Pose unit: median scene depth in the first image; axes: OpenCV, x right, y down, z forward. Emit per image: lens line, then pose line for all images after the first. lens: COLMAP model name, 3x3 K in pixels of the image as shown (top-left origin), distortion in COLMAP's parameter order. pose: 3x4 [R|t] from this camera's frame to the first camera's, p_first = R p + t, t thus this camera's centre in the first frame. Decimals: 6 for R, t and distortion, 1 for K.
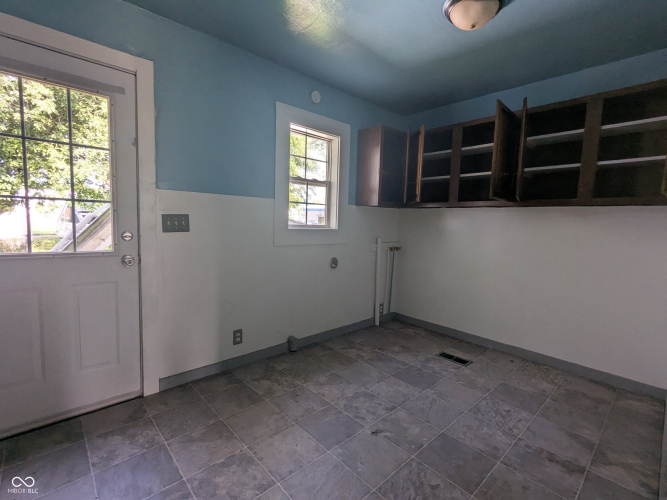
lens RADIAL K [[316.0, 0, 333.6], [0, 316.0, 251.7], [0, 0, 1]] dist [0.001512, 0.001421]
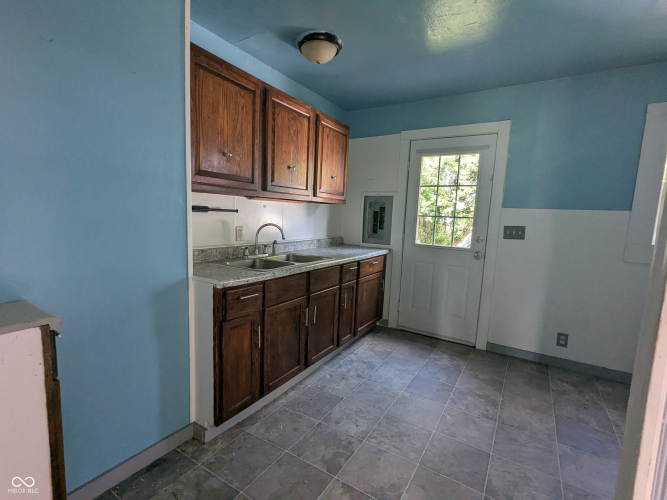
lens RADIAL K [[316.0, 0, 333.6], [0, 316.0, 251.7], [0, 0, 1]] dist [0.001512, 0.001421]
pose [[0.264603, 0.093269, -0.959837, 0.646668], [-0.124301, 0.990308, 0.061963, 0.001632], [0.956313, 0.102913, 0.273632, -0.095718]]
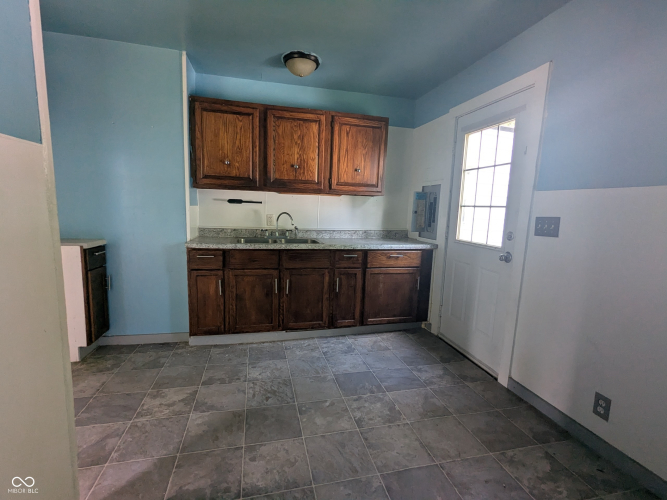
lens RADIAL K [[316.0, 0, 333.6], [0, 316.0, 251.7], [0, 0, 1]] dist [0.001512, 0.001421]
pose [[-0.479860, 0.077023, -0.873958, 0.651118], [-0.132249, 0.978407, 0.158841, -0.091576], [0.867321, 0.191801, -0.459312, 0.985686]]
